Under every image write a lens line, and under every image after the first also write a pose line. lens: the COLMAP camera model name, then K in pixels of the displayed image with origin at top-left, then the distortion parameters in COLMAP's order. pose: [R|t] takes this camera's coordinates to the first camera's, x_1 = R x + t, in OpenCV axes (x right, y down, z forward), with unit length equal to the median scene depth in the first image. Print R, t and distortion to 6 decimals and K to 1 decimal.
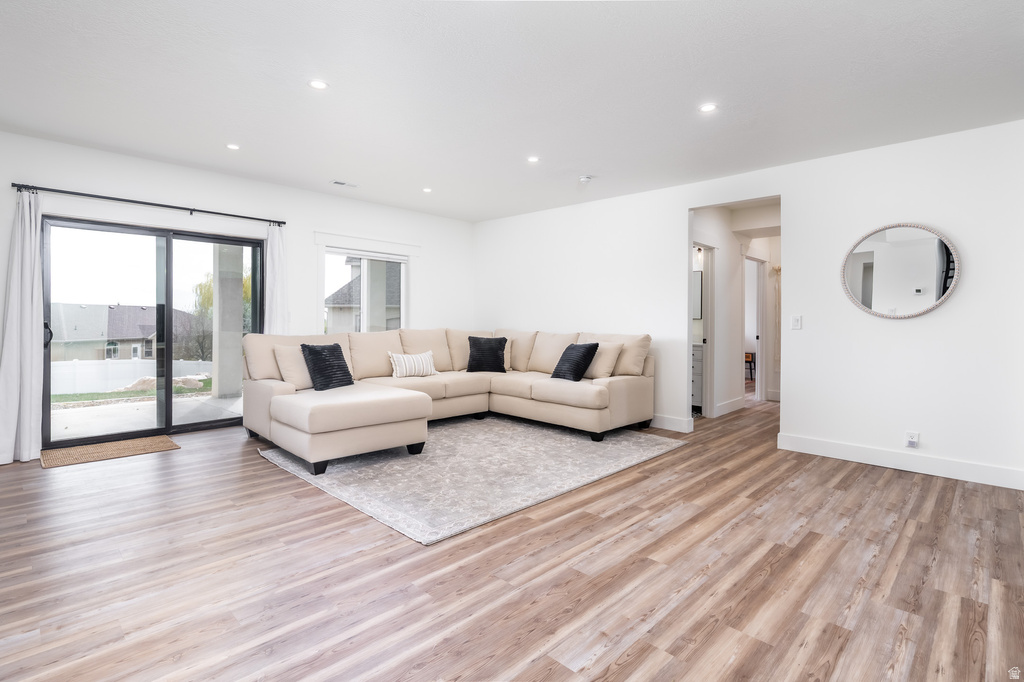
lens RADIAL K [[491.6, 0, 516.0], [0, 491.6, 337.6], [0, 0, 1]] dist [-0.005871, -0.000445]
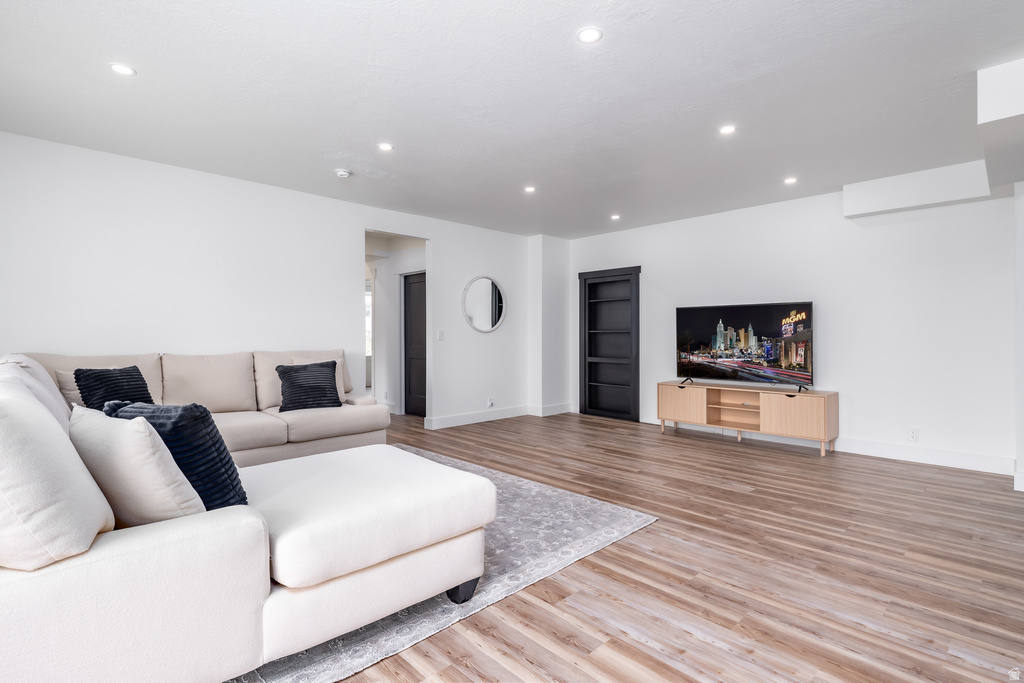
lens RADIAL K [[491.6, 0, 516.0], [0, 491.6, 338.1], [0, 0, 1]] dist [-0.005871, -0.000445]
pose [[0.038267, -0.015935, 0.999140, -1.458035], [0.038789, 0.999143, 0.014450, -0.061860], [-0.998514, 0.038203, 0.038852, 1.328386]]
